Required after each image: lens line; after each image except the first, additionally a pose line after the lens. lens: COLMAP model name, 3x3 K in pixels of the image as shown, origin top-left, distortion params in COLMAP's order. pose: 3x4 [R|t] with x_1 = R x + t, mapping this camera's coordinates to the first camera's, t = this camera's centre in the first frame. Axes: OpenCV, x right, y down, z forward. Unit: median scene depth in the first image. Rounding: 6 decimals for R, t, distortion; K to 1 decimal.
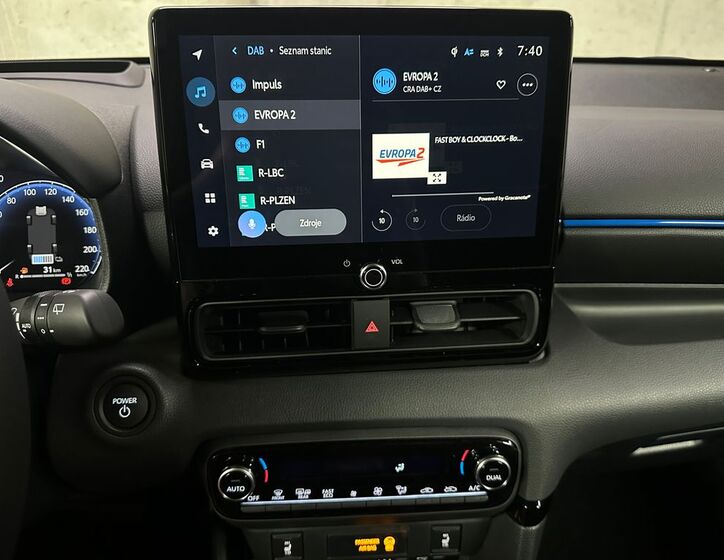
lens RADIAL K [[571.3, 0, 356.8], [0, 571.3, 282.3], [0, 0, 1]] dist [-0.015244, 0.017260]
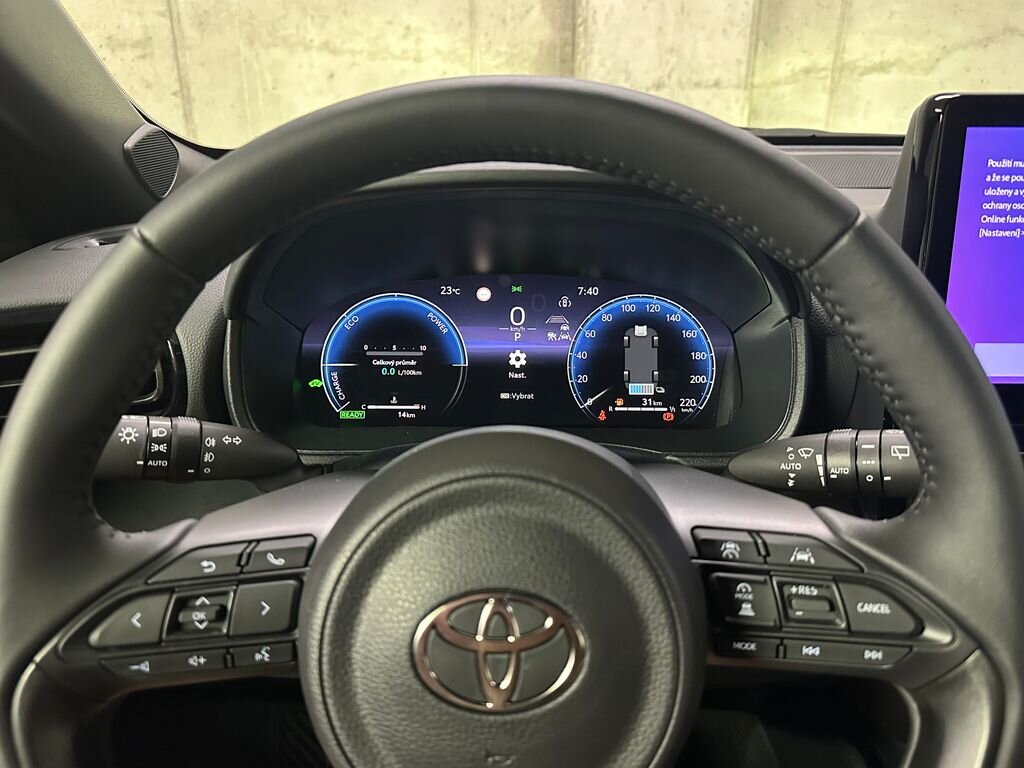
lens RADIAL K [[765.0, 0, 512.3], [0, 765.0, 391.8], [0, 0, 1]] dist [0.047169, -0.017970]
pose [[0.995096, 0.041148, -0.089949, -0.712784], [-0.045531, 0.997846, -0.047231, 0.027402], [0.087811, 0.051095, 0.994826, -0.140448]]
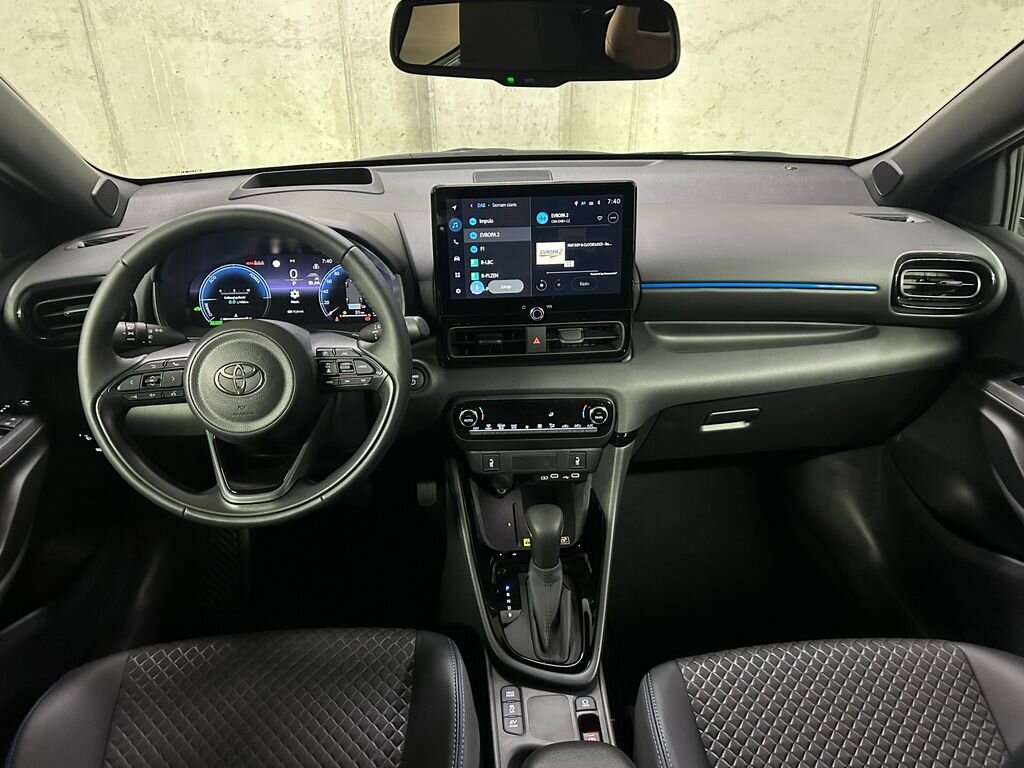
lens RADIAL K [[765.0, 0, 522.2], [0, 765.0, 381.9], [0, 0, 1]] dist [0.047169, -0.017970]
pose [[0.999983, -0.000181, -0.005854, -0.006999], [0.000354, 0.999559, 0.029679, 0.142152], [0.005846, -0.029681, 0.999542, -1.600257]]
